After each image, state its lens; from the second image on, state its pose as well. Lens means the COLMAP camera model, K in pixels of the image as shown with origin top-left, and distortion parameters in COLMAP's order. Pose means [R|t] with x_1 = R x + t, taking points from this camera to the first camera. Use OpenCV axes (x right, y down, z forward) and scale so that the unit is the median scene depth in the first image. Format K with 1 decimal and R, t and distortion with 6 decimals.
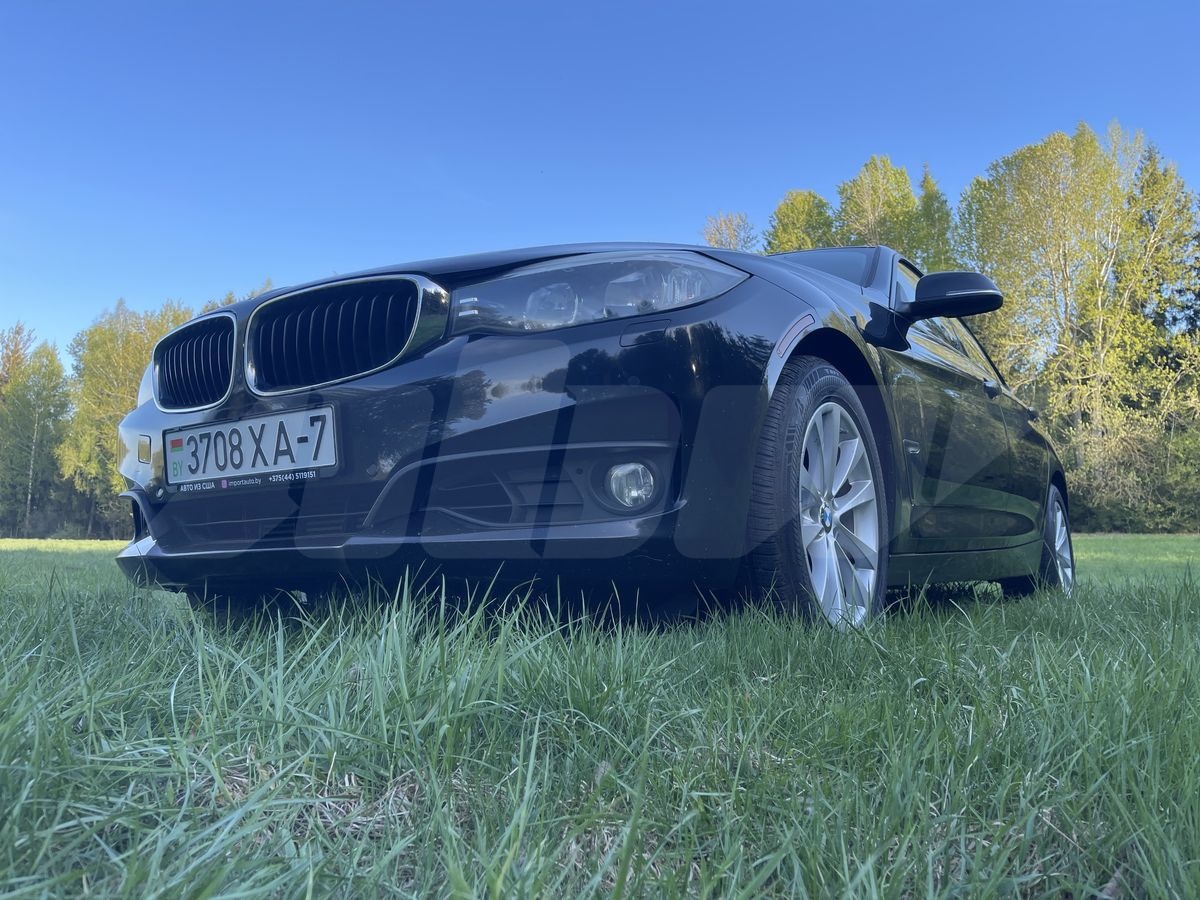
lens RADIAL K [[888.4, 0, 597.0], [0, 888.4, 445.6], [0, 0, 1]] dist [0.071753, -0.099771]
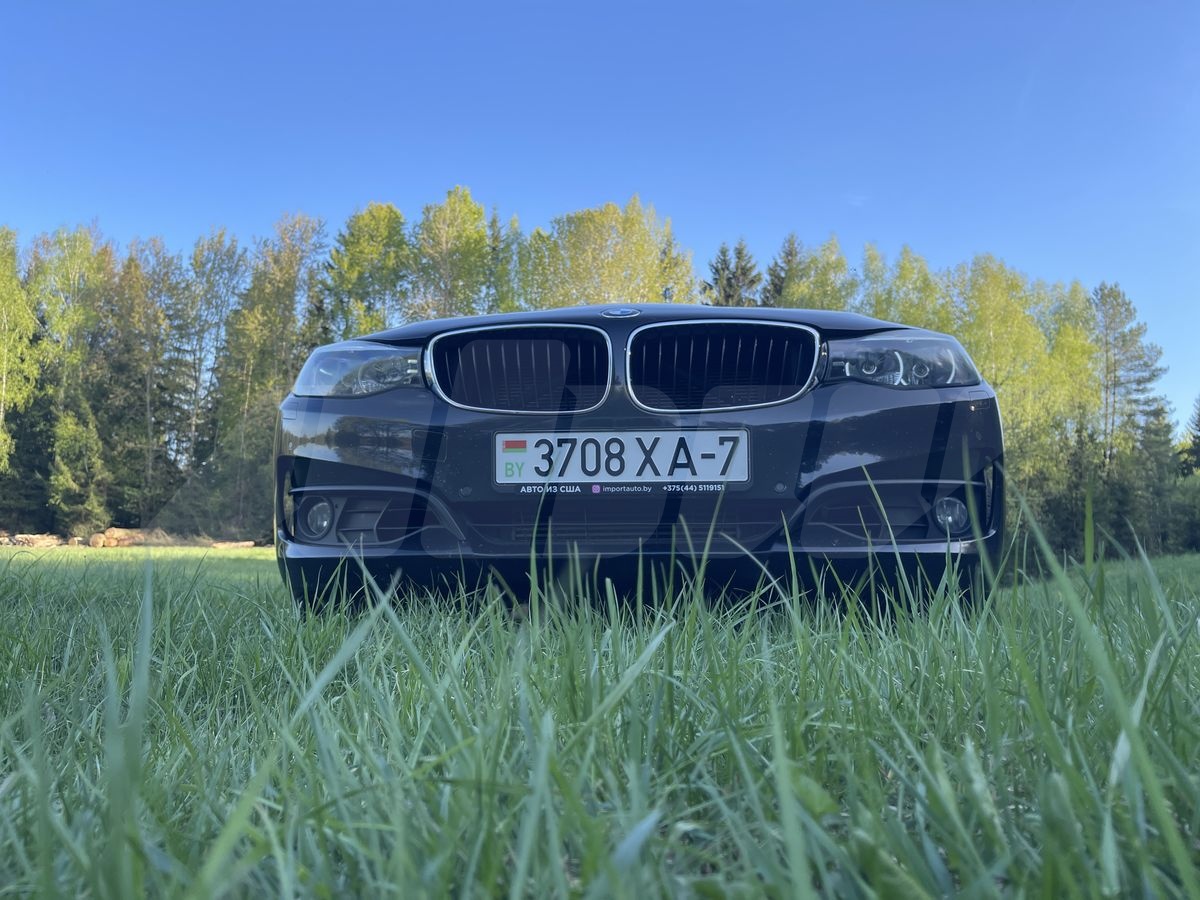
lens RADIAL K [[888.4, 0, 616.6], [0, 888.4, 437.2], [0, 0, 1]] dist [0.071753, -0.099771]
pose [[0.869392, 0.091667, 0.485546, -0.876251], [-0.078055, 0.995782, -0.048234, 0.029738], [-0.487920, 0.004035, 0.872879, 0.074398]]
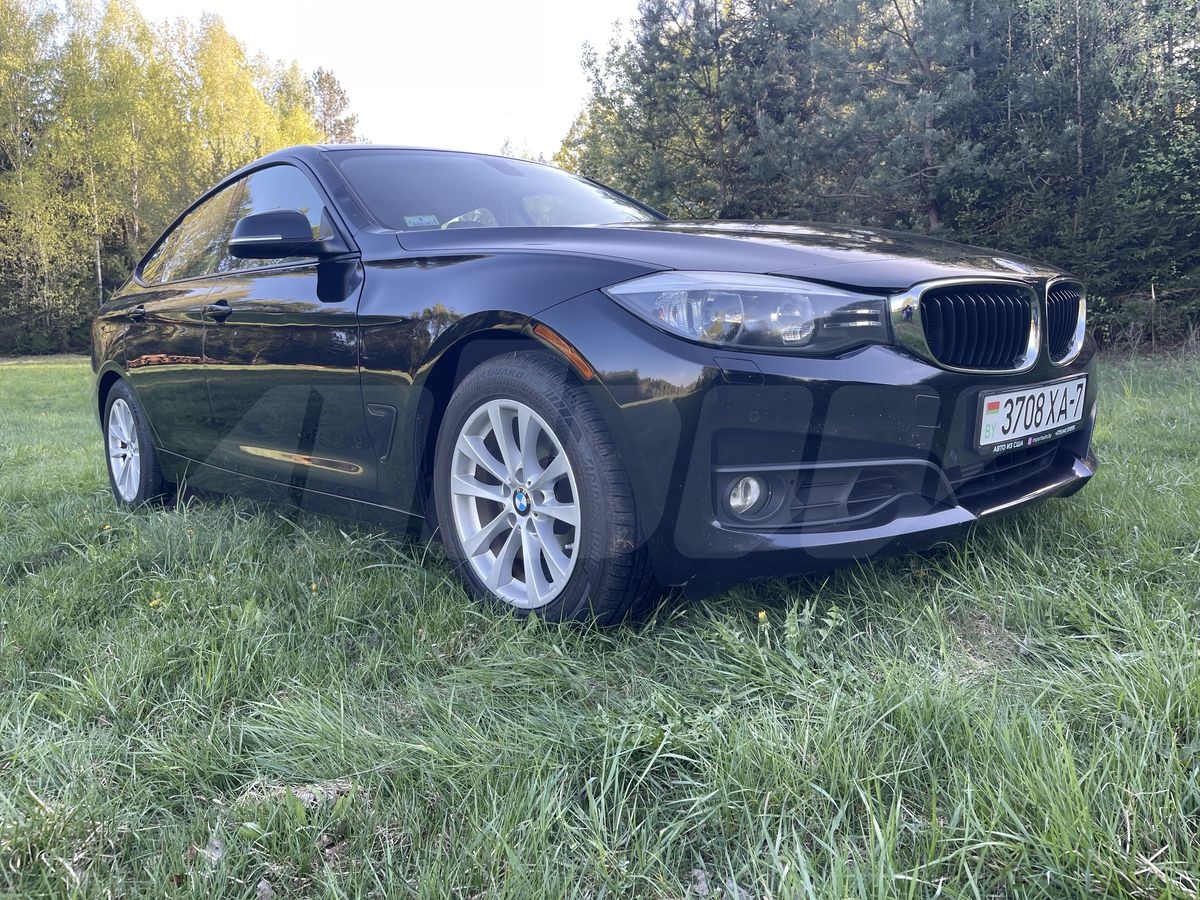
lens RADIAL K [[888.4, 0, 595.0], [0, 888.4, 431.5], [0, 0, 1]] dist [0.071753, -0.099771]
pose [[0.249792, -0.103692, 0.962731, -1.594382], [-0.073253, 0.989377, 0.125568, -0.069371], [-0.965525, -0.101889, 0.239543, 1.218461]]
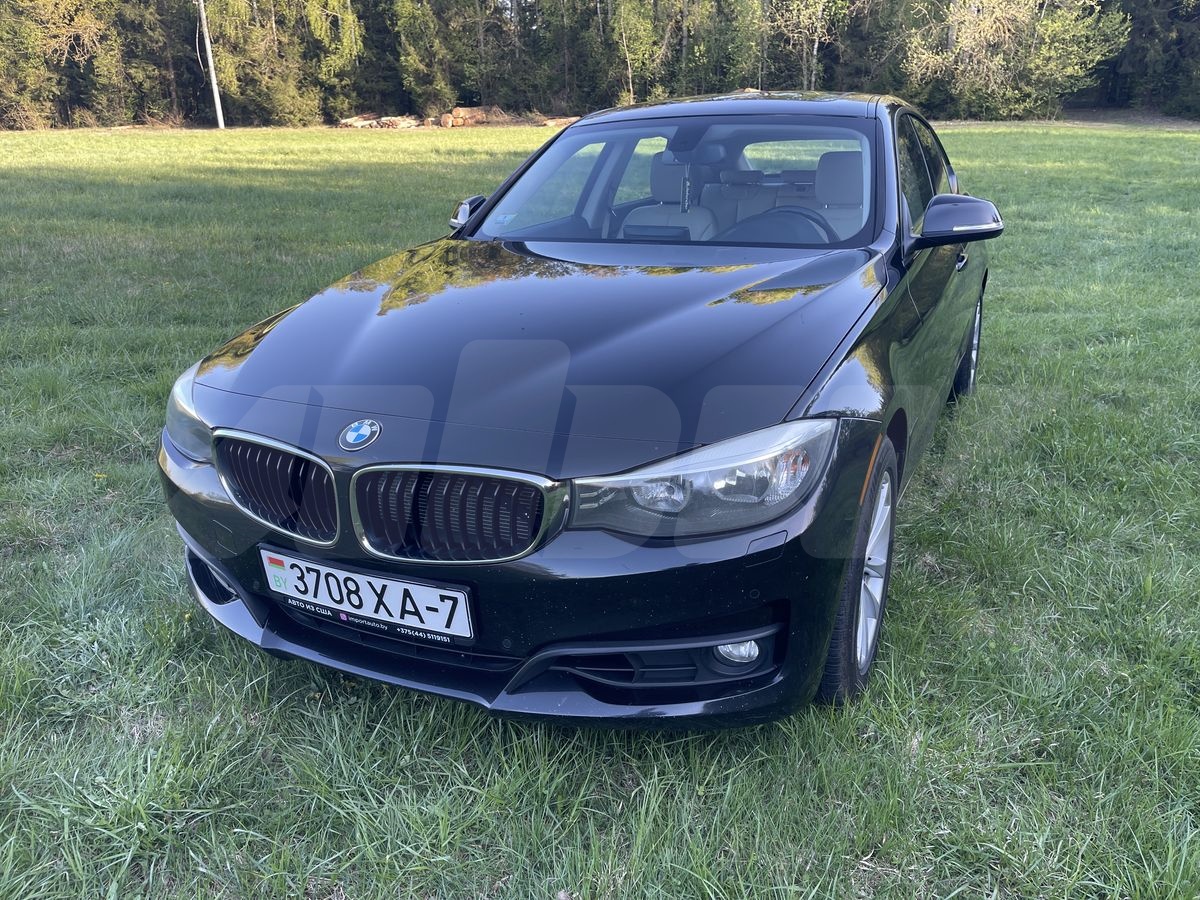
lens RADIAL K [[888.4, 0, 594.7], [0, 888.4, 444.4], [0, 0, 1]] dist [0.071753, -0.099771]
pose [[0.989238, -0.049906, 0.137543, -0.246174], [-0.014085, 0.903187, 0.429016, -0.585834], [-0.145638, -0.426337, 0.892764, 0.085696]]
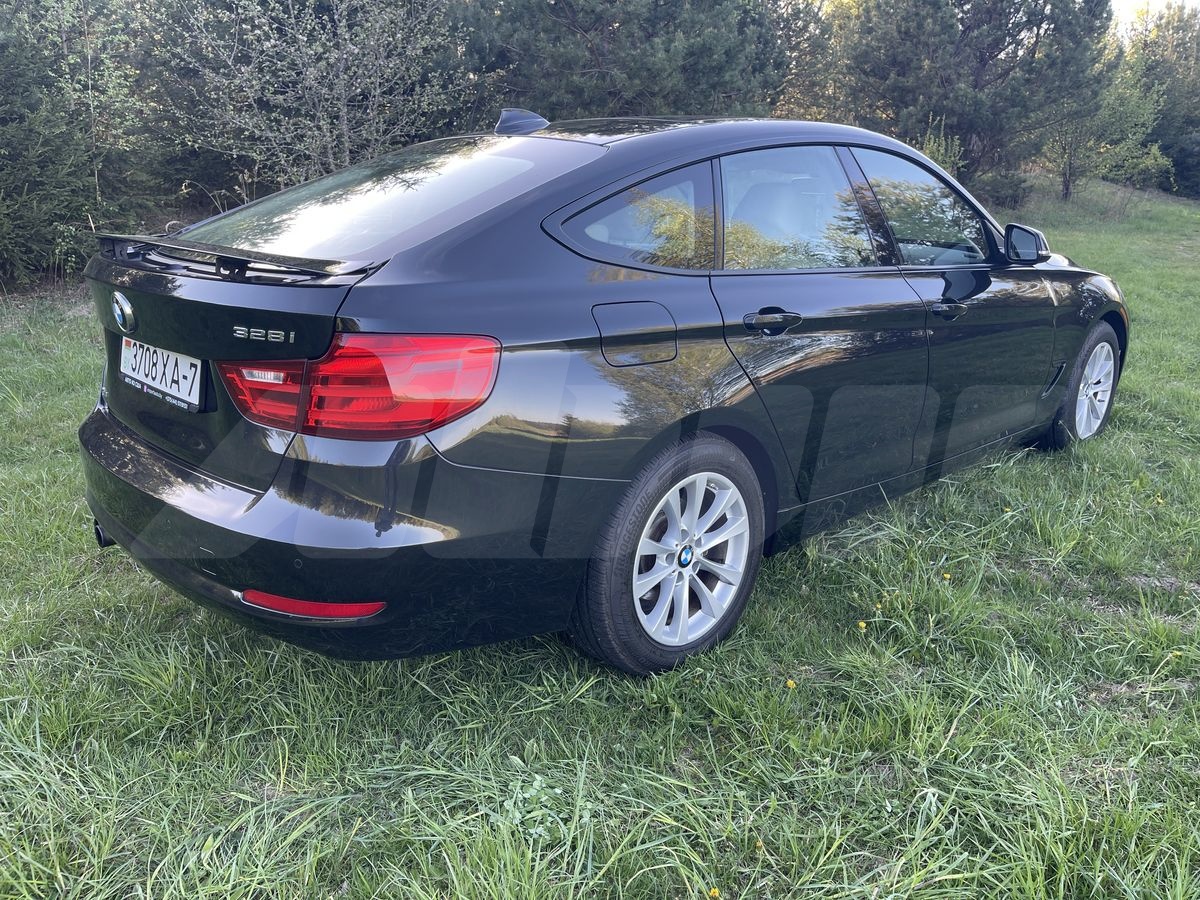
lens RADIAL K [[888.4, 0, 610.1], [0, 888.4, 449.9], [0, 0, 1]] dist [0.071753, -0.099771]
pose [[0.953579, 0.253505, -0.162547, 0.445135], [-0.221538, 0.956154, 0.191546, -0.261887], [0.203978, -0.146644, 0.967930, -0.132333]]
